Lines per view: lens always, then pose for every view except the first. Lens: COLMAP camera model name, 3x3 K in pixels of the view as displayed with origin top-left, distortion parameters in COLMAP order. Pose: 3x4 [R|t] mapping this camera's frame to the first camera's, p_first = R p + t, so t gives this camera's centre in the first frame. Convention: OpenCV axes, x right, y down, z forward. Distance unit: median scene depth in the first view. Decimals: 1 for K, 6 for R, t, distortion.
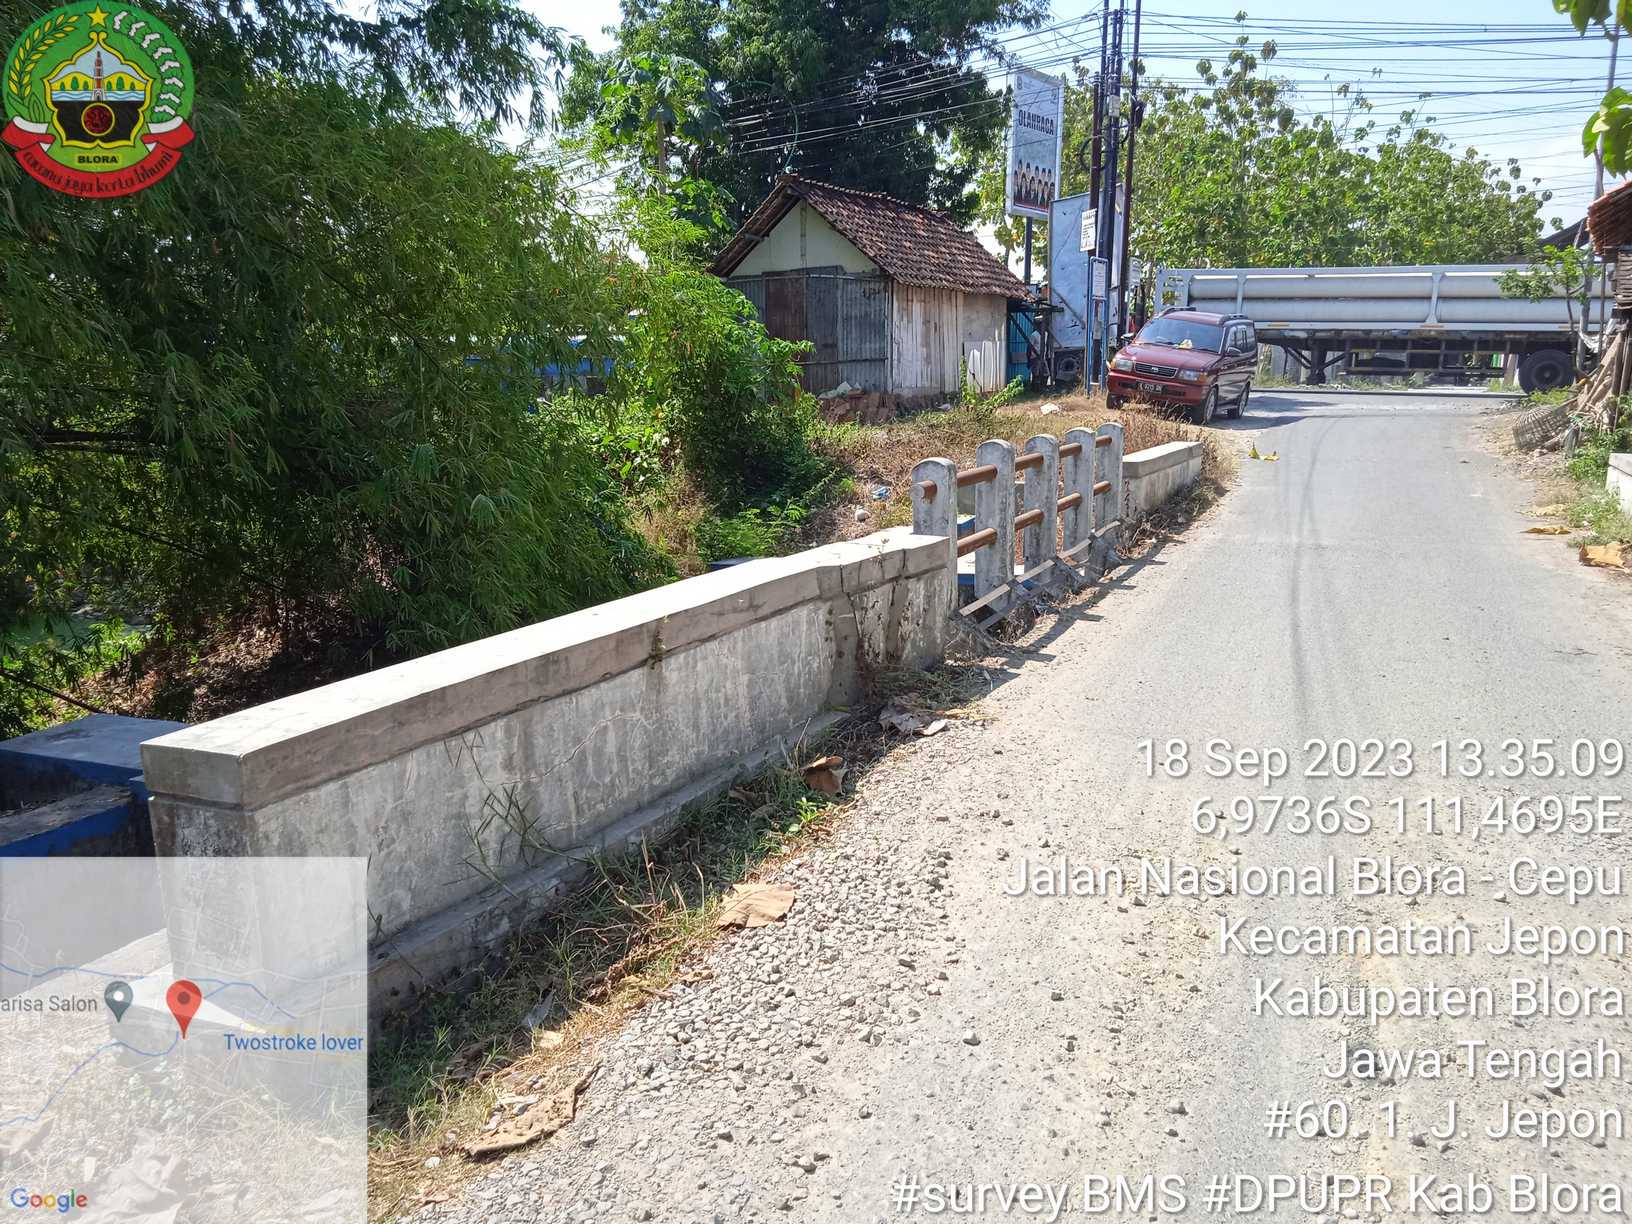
lens RADIAL K [[1346.3, 0, 820.5], [0, 1346.3, 637.8], [0, 0, 1]] dist [0.058366, -0.070060]
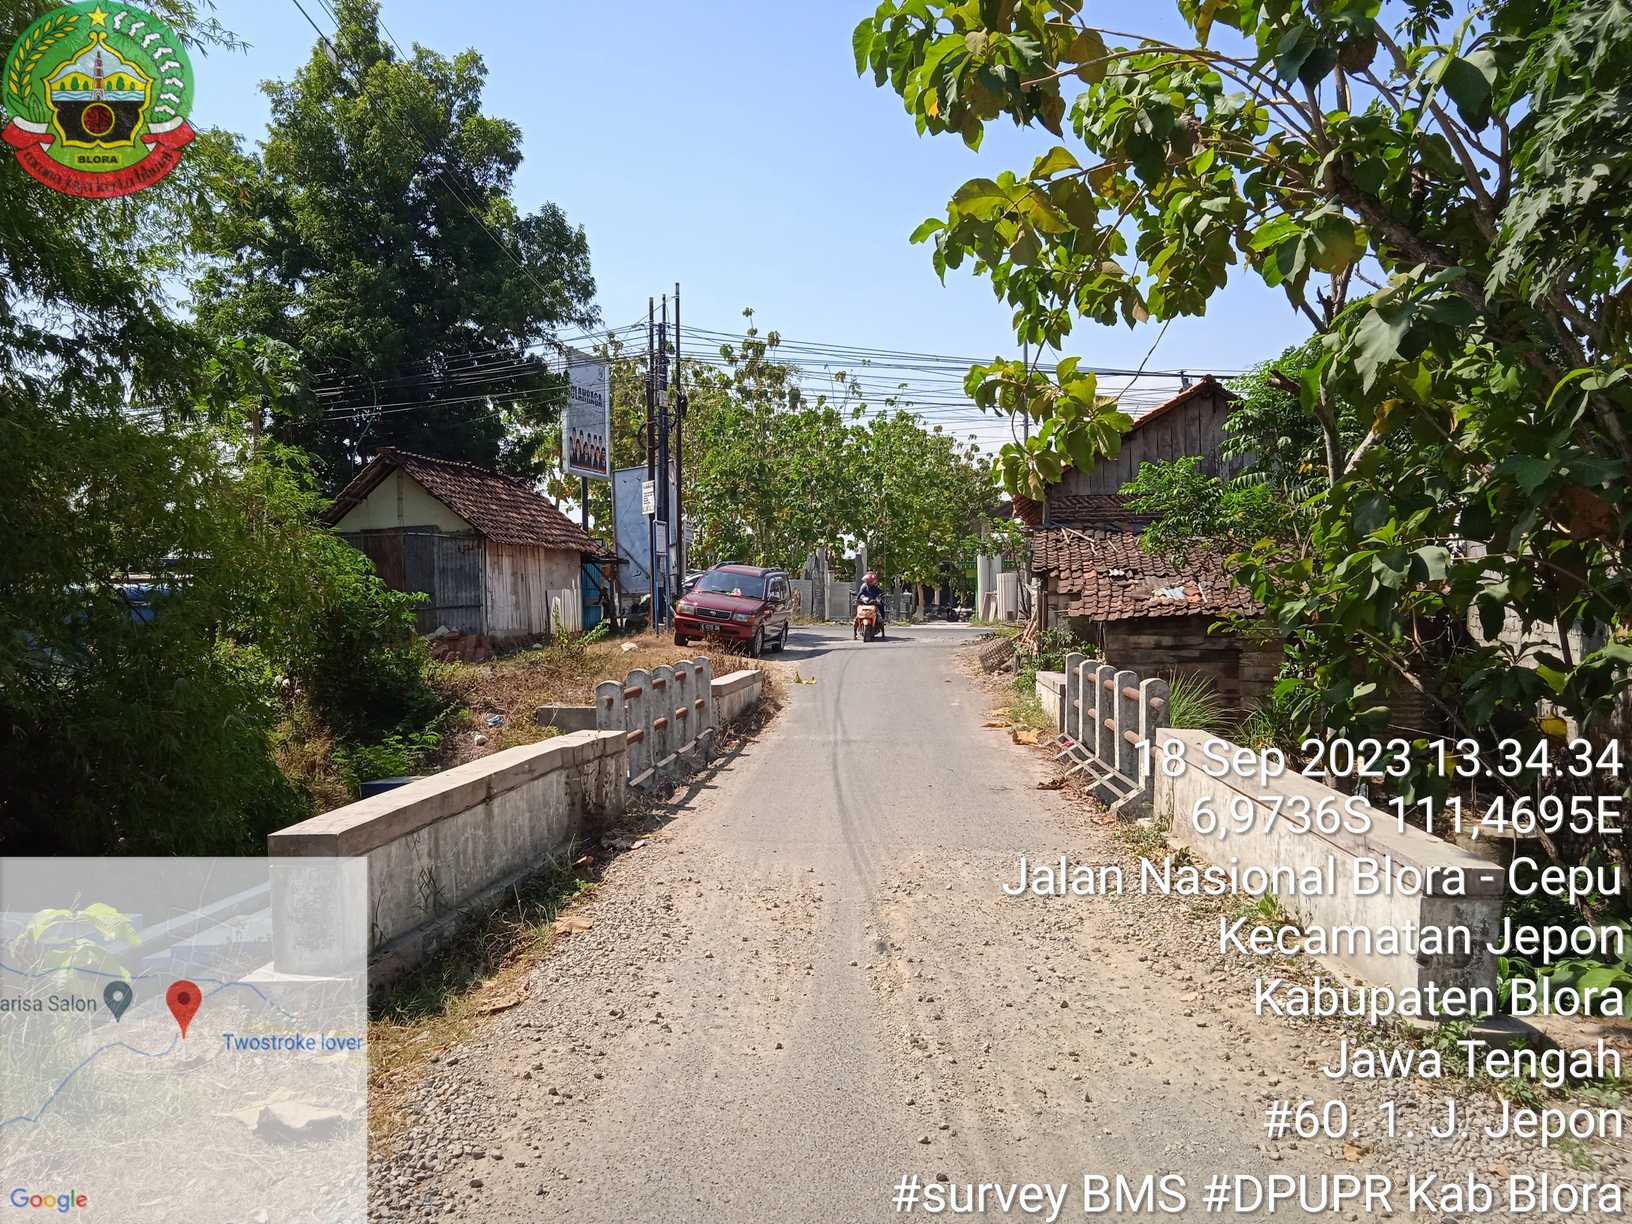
lens RADIAL K [[1346.3, 0, 820.5], [0, 1346.3, 637.8], [0, 0, 1]] dist [0.058366, -0.070060]
pose [[0.945246, -0.017136, 0.325909, -0.053548], [0.073236, 0.984290, -0.160656, 0.022997], [-0.318036, 0.175727, 0.931651, -0.143370]]
